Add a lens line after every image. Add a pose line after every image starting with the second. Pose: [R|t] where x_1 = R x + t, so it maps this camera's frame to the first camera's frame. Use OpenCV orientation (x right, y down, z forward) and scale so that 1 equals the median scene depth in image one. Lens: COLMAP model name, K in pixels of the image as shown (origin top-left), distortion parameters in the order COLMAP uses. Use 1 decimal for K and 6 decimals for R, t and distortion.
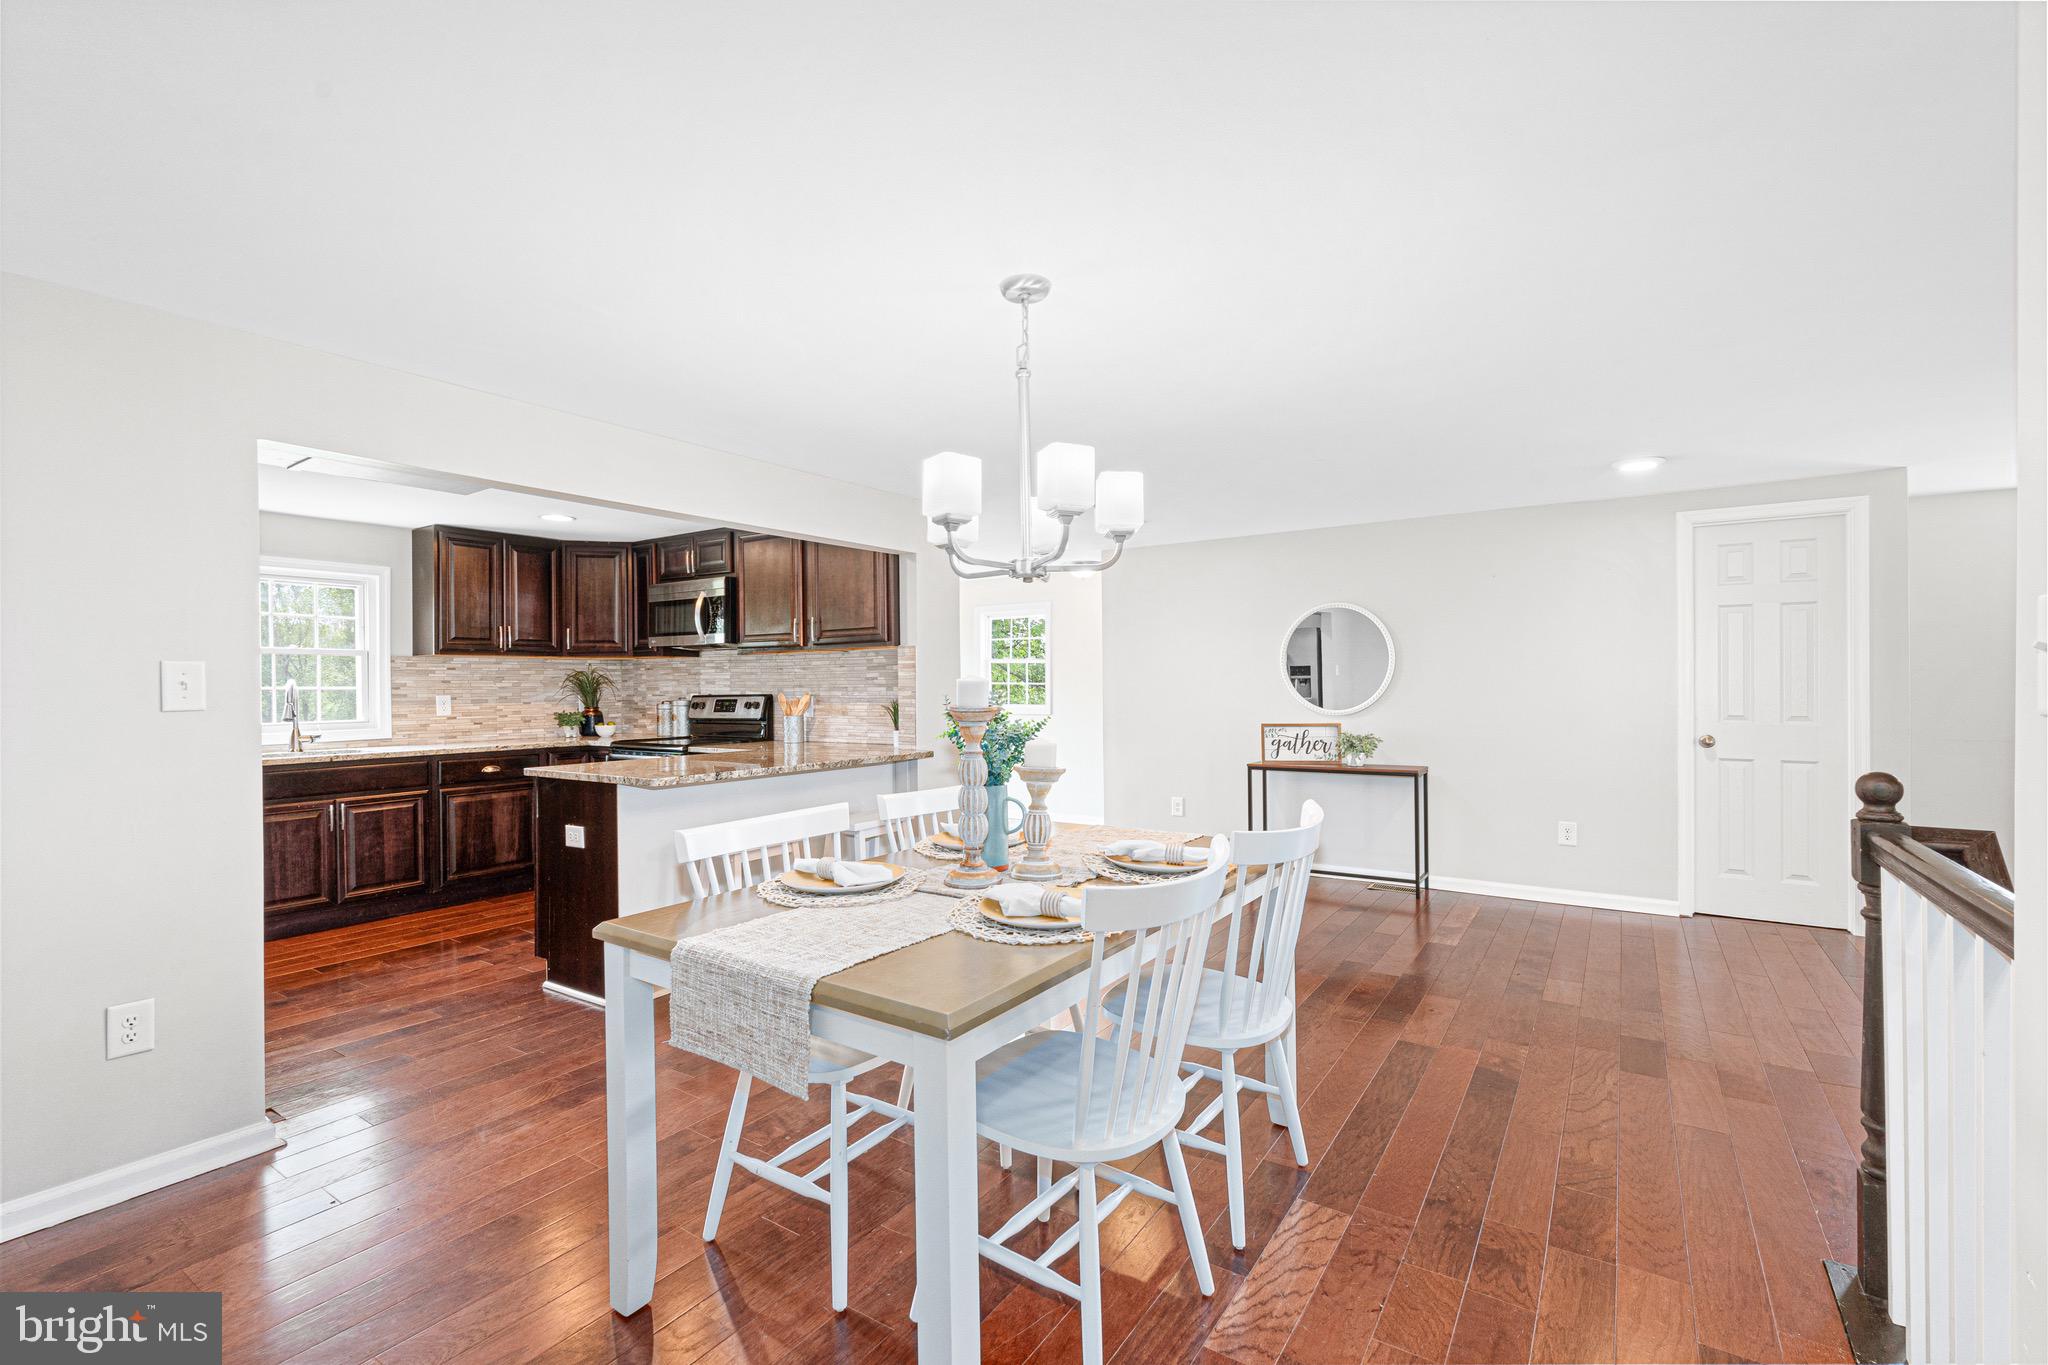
lens RADIAL K [[912.9, 0, 1028.8], [0, 912.9, 684.0], [0, 0, 1]] dist [-0.002976, 0.001230]
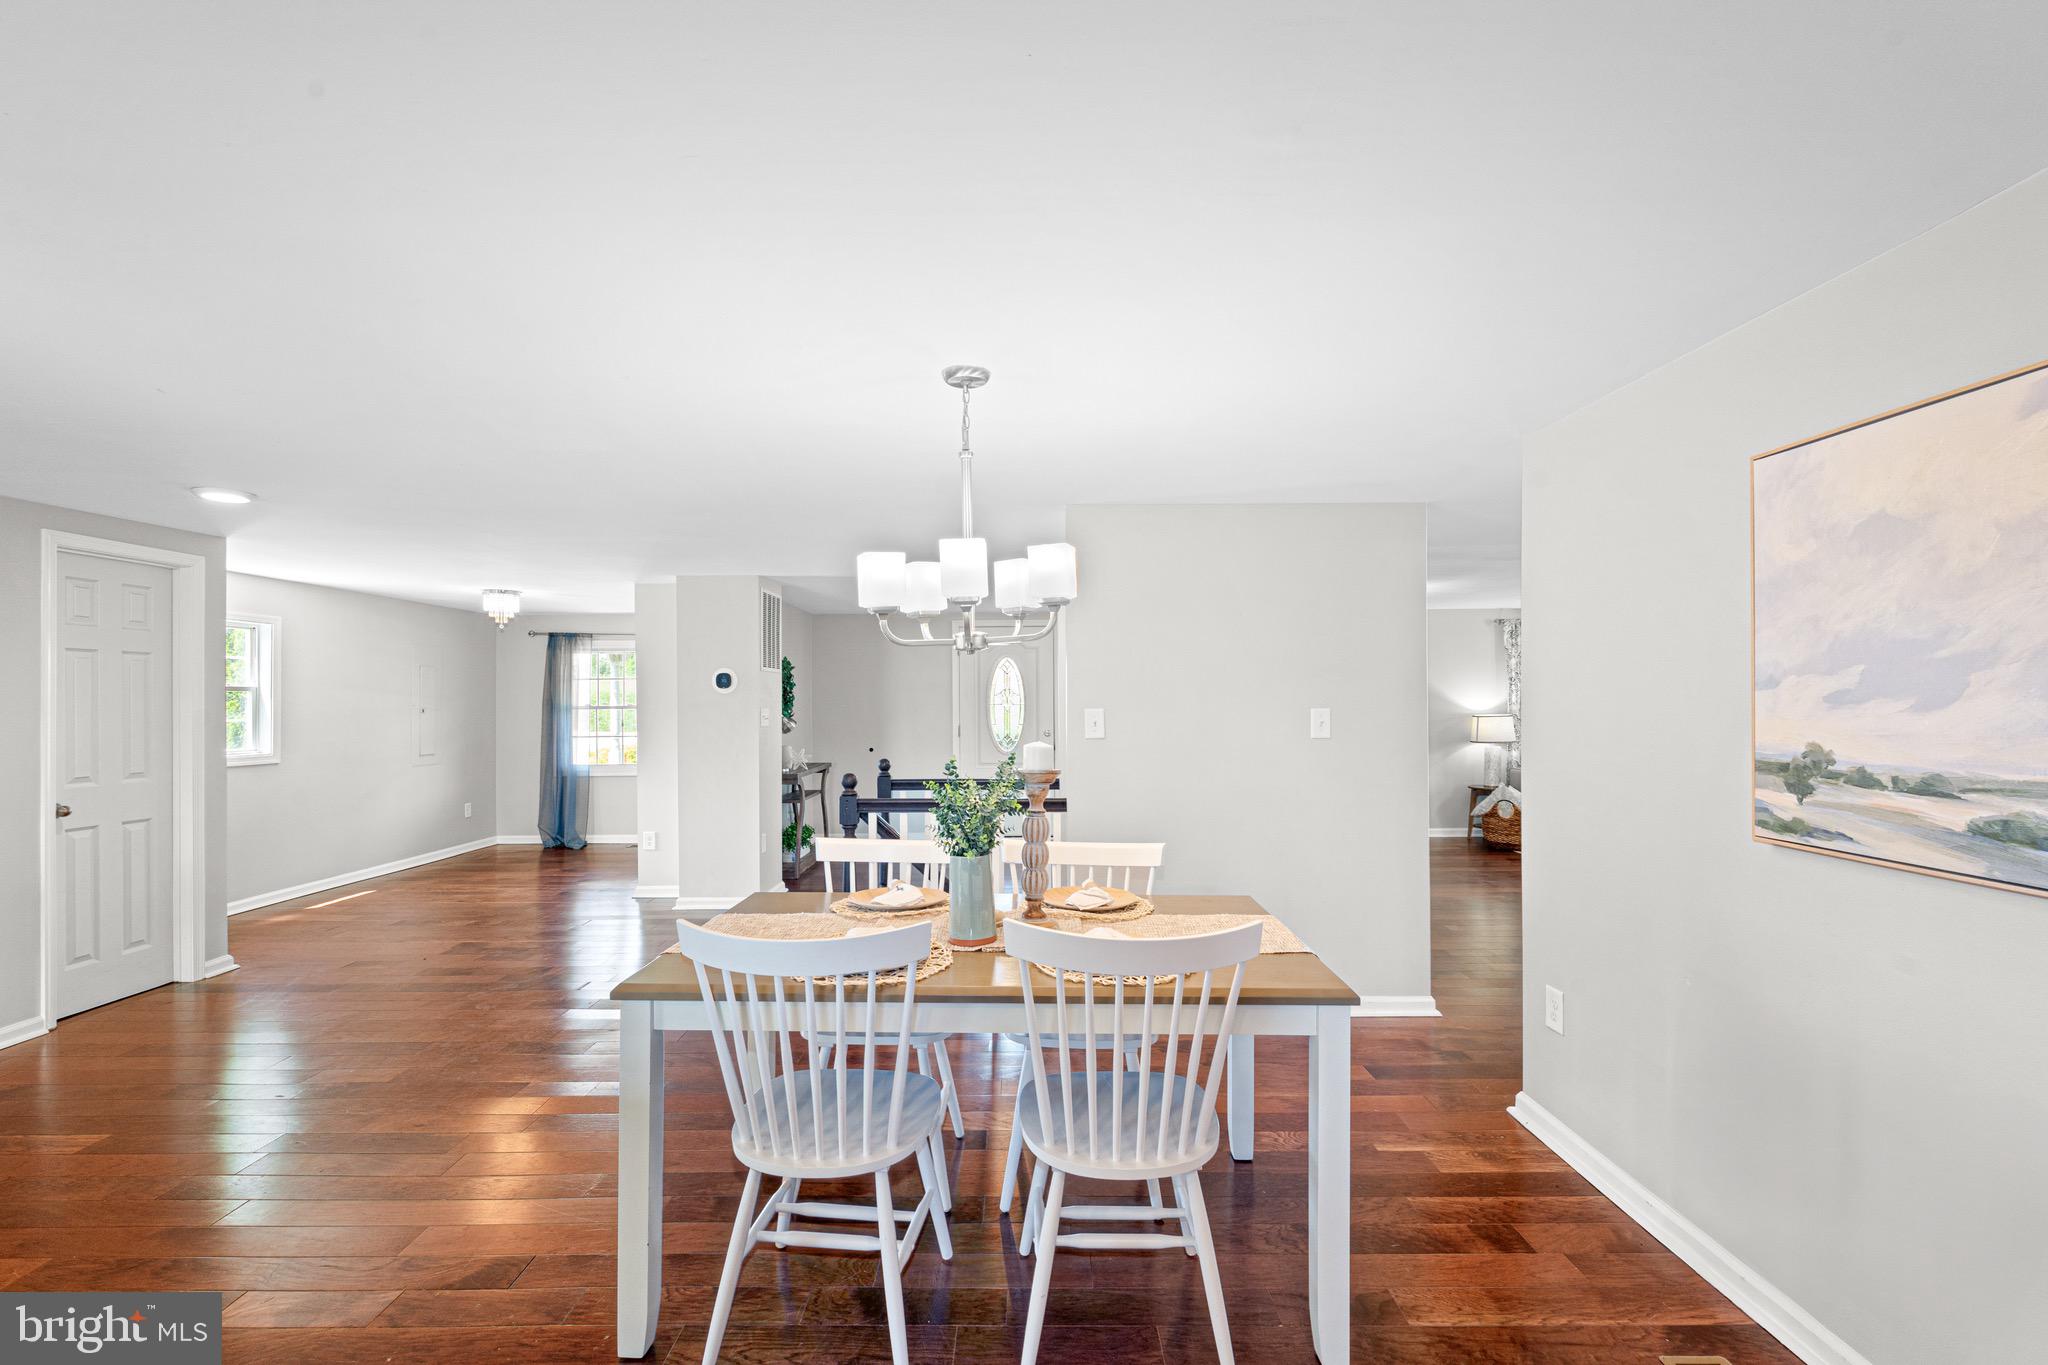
lens RADIAL K [[912.9, 0, 1025.3], [0, 912.9, 688.7], [0, 0, 1]] dist [-0.002976, 0.001230]
pose [[-0.558527, 0.020989, 0.829221, -0.376799], [0.008852, 0.999774, -0.019343, -0.019949], [-0.829439, -0.003463, -0.558586, 0.624249]]
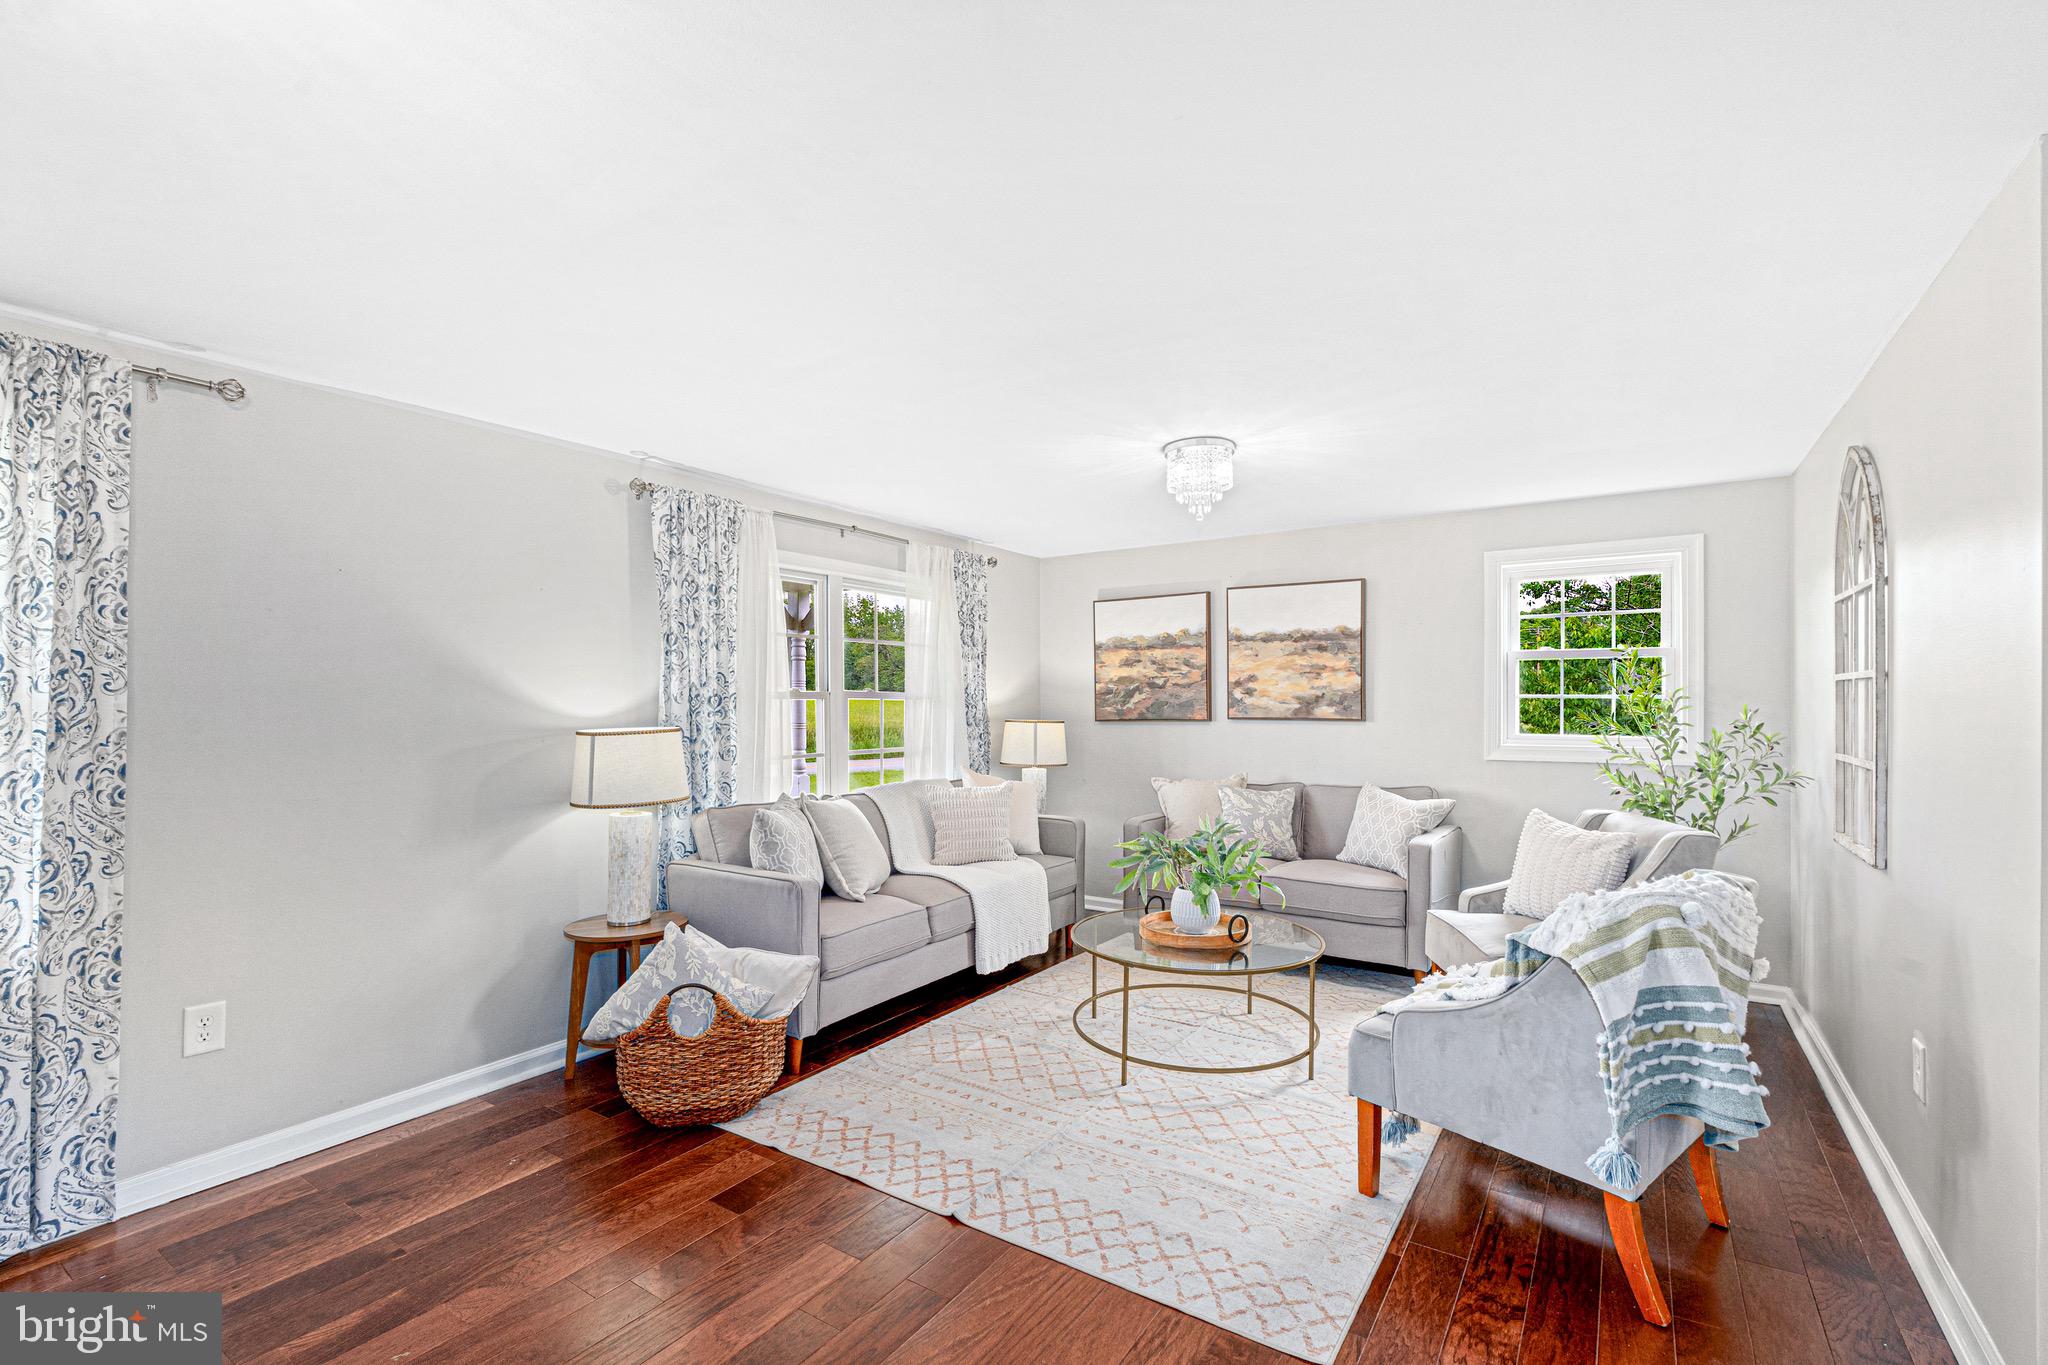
lens RADIAL K [[912.9, 0, 1029.3], [0, 912.9, 709.1], [0, 0, 1]] dist [-0.002976, 0.001230]
pose [[-0.999880, 0.015480, 0.000087, 0.217095], [0.015480, 0.999860, 0.006412, -0.010421], [0.000013, 0.006412, -0.999979, -0.329185]]
